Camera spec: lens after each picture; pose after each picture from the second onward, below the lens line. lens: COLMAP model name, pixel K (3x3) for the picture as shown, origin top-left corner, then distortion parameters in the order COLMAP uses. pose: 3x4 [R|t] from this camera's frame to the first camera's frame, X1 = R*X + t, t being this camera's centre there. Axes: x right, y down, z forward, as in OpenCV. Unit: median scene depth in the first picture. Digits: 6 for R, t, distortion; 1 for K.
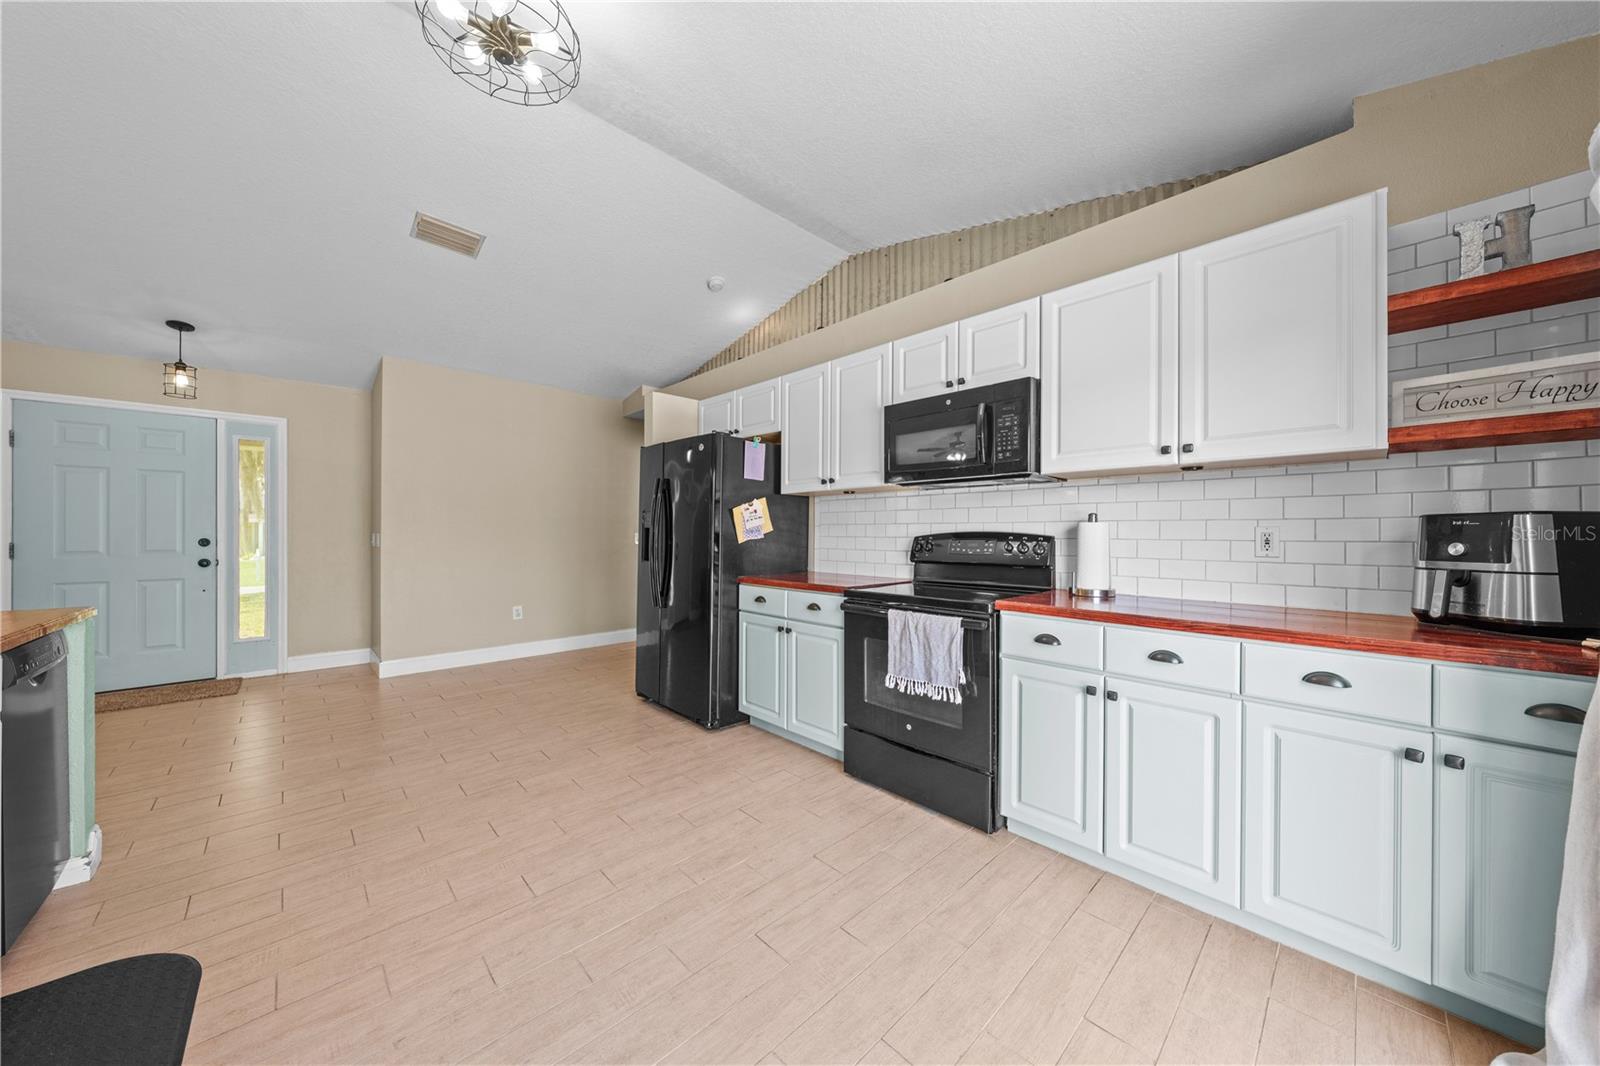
lens RADIAL K [[540.4, 0, 796.8], [0, 540.4, 533.3], [0, 0, 1]] dist [-0.002387, 0.000087]
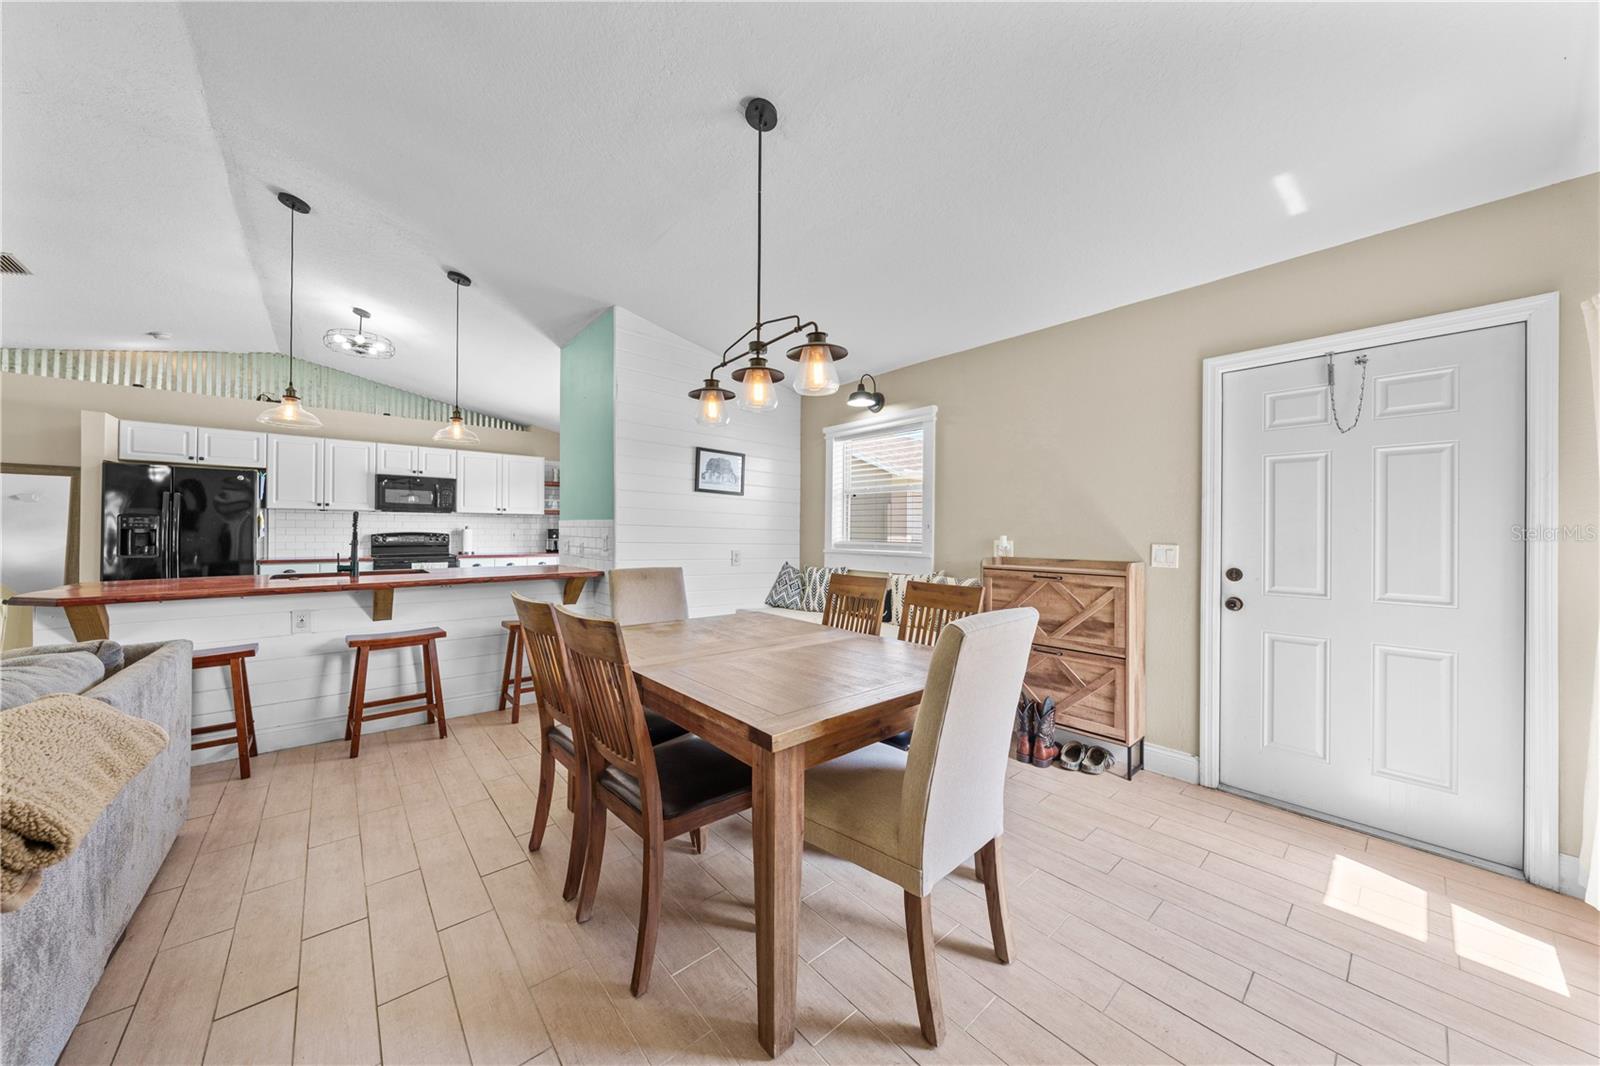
lens RADIAL K [[540.4, 0, 804.7], [0, 540.4, 529.0], [0, 0, 1]] dist [-0.002387, 0.000087]
pose [[0.043615, 0.004844, 0.999037, -2.001409], [-0.000907, 0.999988, -0.004809, -0.007632], [-0.999048, -0.000697, 0.043619, -0.831796]]
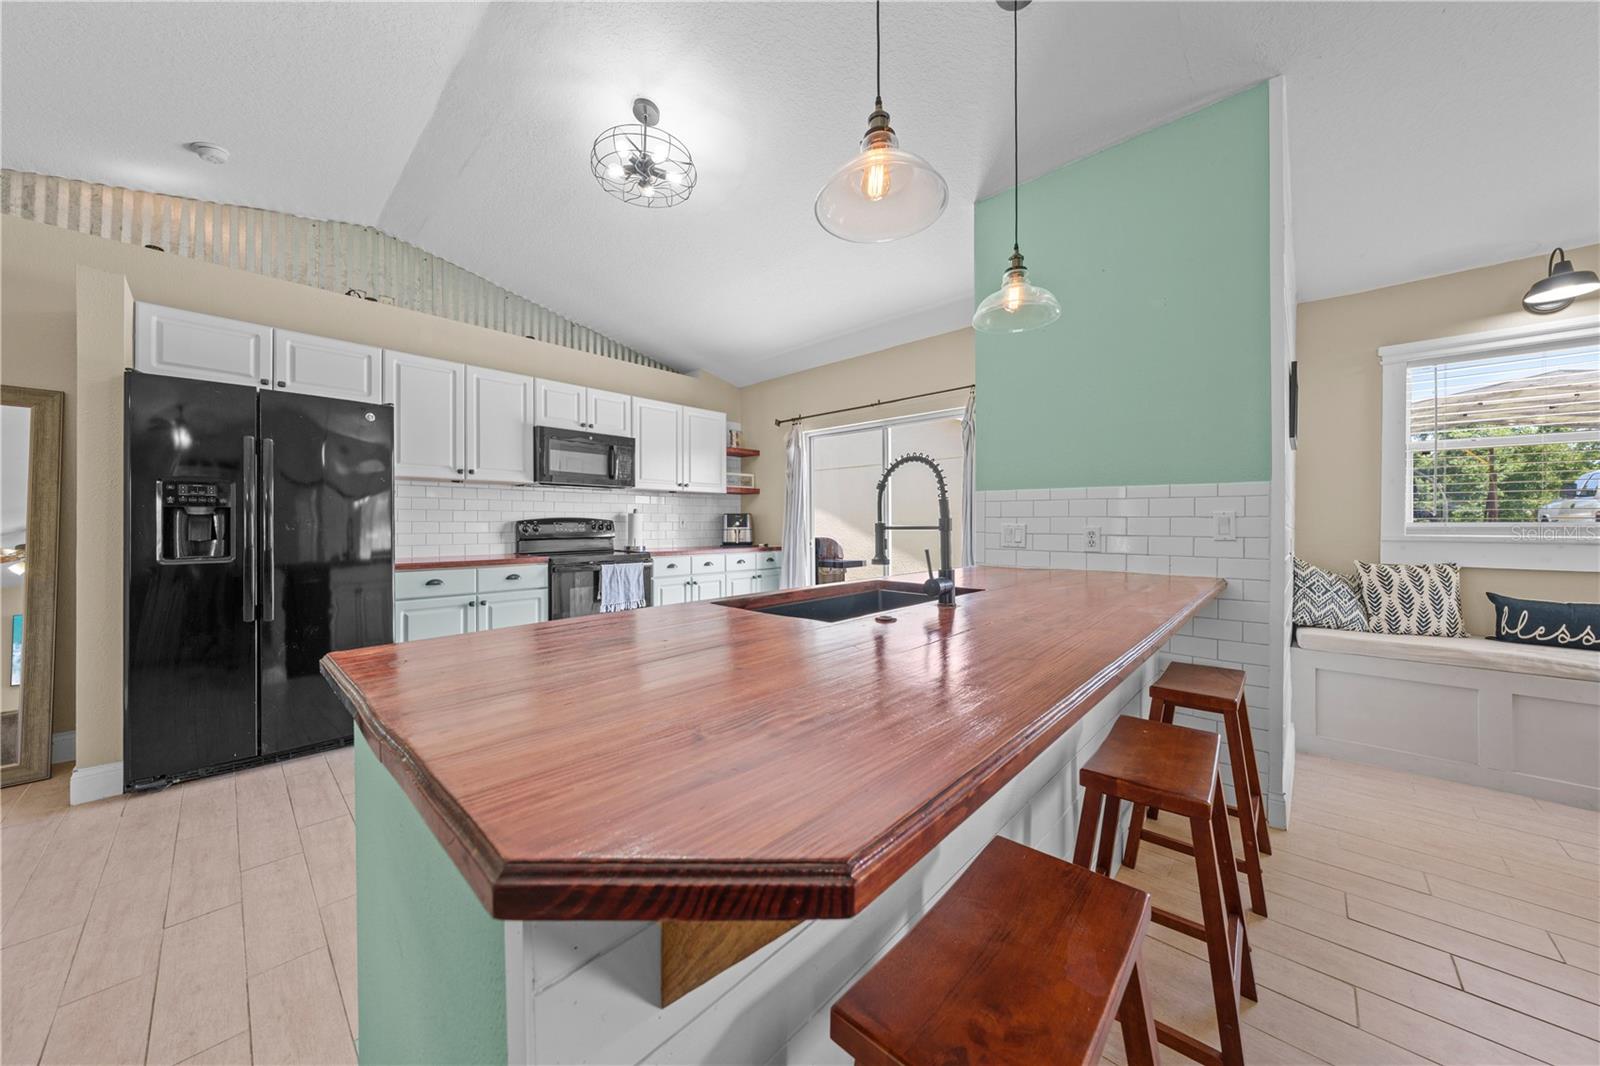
lens RADIAL K [[540.4, 0, 801.8], [0, 540.4, 526.9], [0, 0, 1]] dist [-0.002387, 0.000087]
pose [[-0.059992, -0.005790, 0.998182, -1.312390], [0.004770, 0.999970, 0.006087, 0.017920], [-0.998187, 0.005127, -0.059963, 0.438648]]
